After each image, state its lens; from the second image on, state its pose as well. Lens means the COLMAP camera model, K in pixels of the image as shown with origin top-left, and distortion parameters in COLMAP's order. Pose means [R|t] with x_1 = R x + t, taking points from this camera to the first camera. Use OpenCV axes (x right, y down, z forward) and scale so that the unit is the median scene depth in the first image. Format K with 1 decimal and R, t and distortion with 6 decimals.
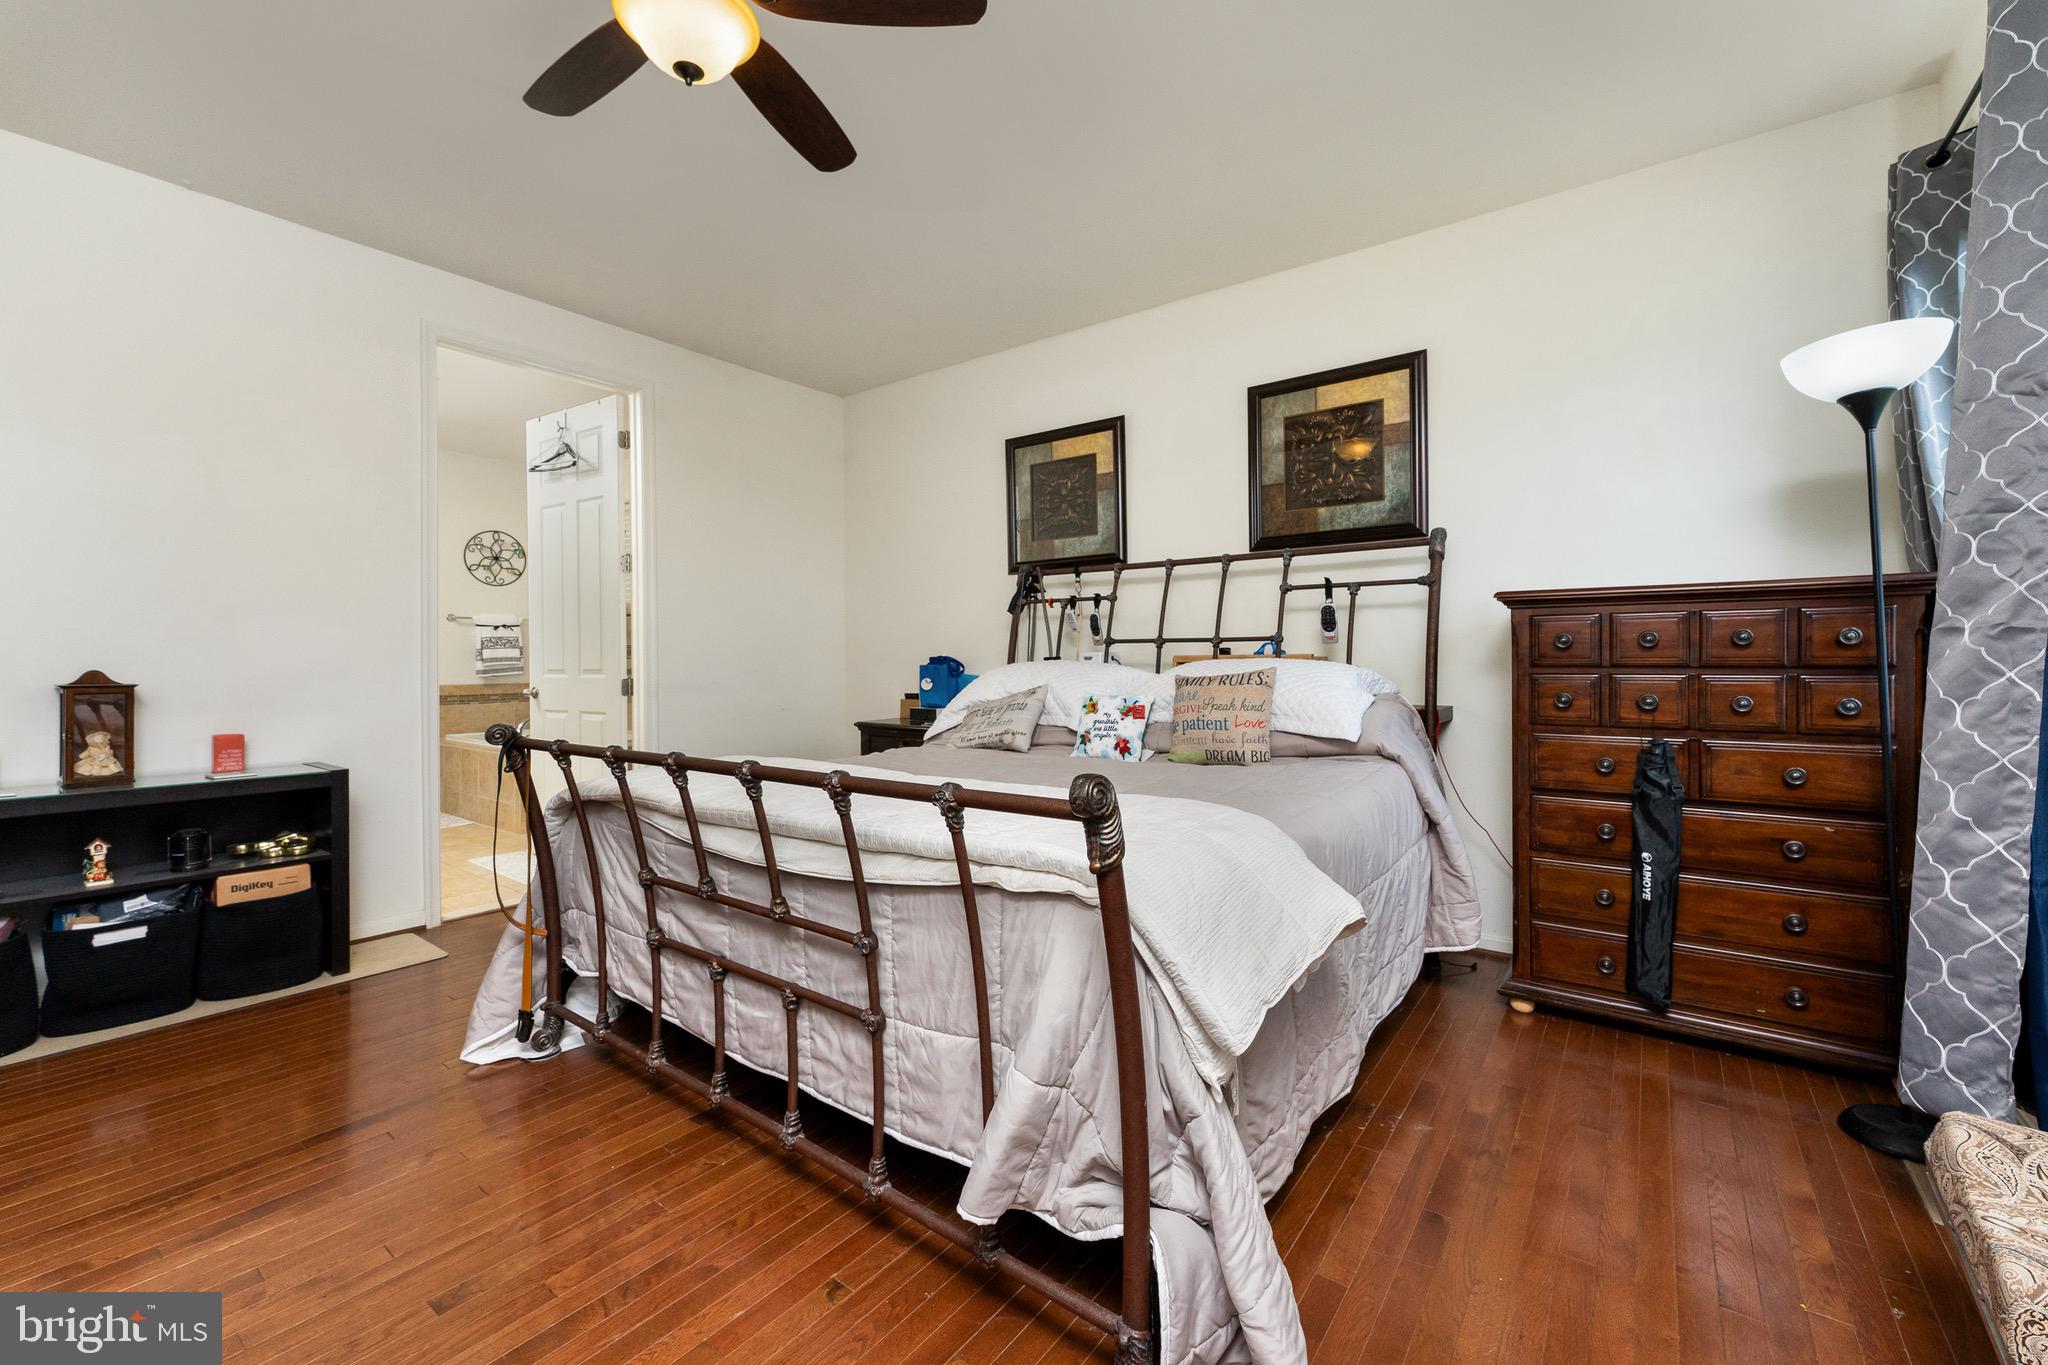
lens RADIAL K [[825.2, 0, 1021.2], [0, 825.2, 666.9], [0, 0, 1]] dist [-0.001351, 0.000811]
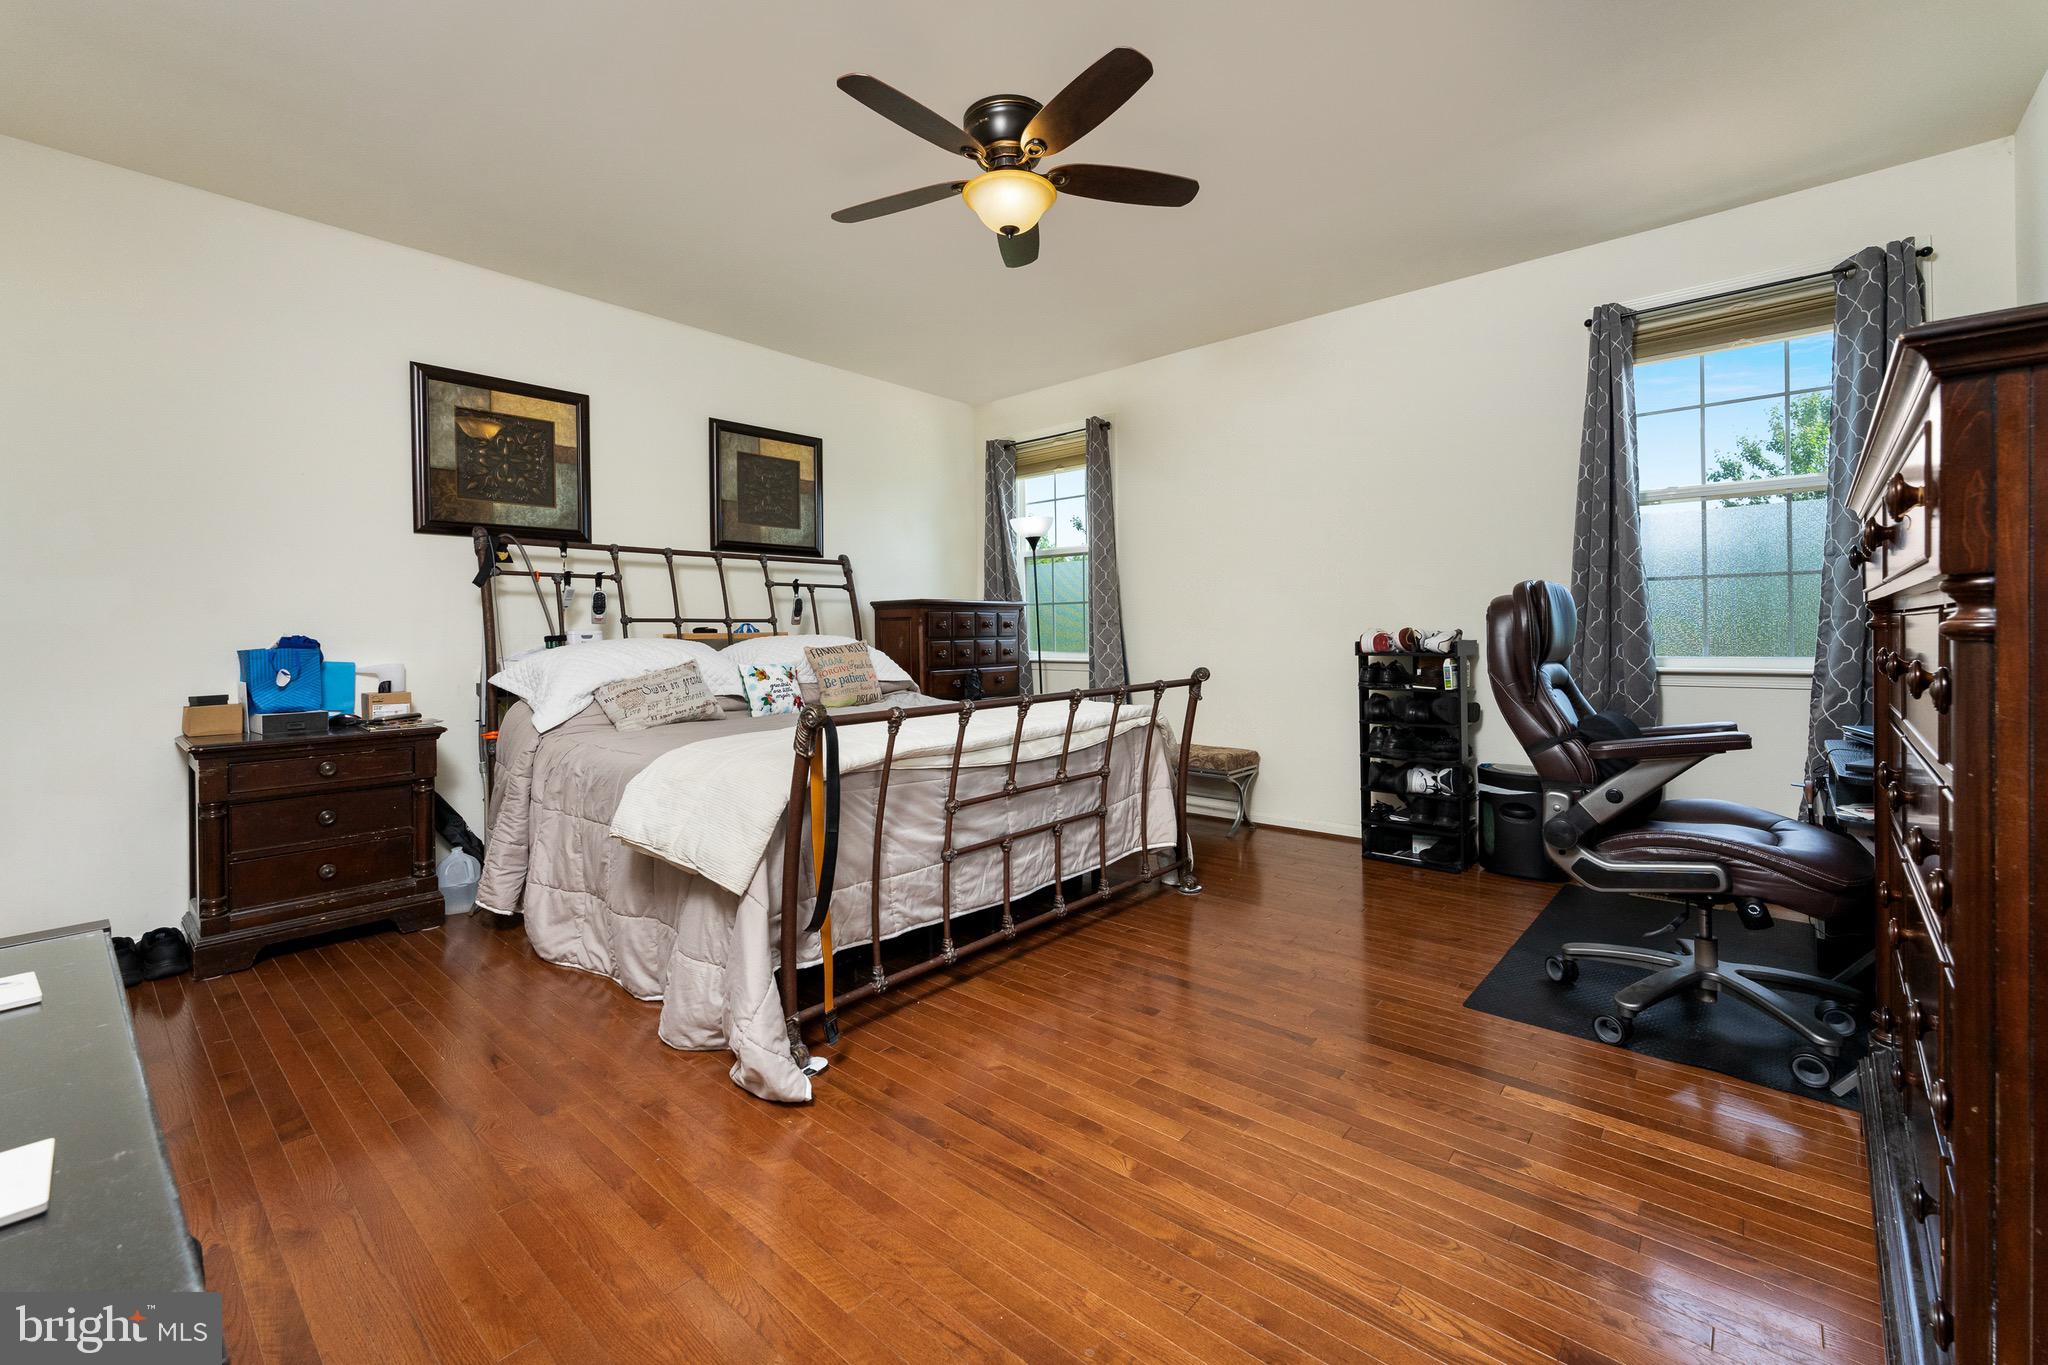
lens RADIAL K [[873.7, 0, 1011.4], [0, 873.7, 638.5], [0, 0, 1]] dist [-0.001816, -0.000118]
pose [[0.071715, -0.003637, 0.997418, -1.007571], [0.021851, 0.999759, 0.002075, 0.000502], [-0.997186, 0.021646, 0.071778, 0.463104]]
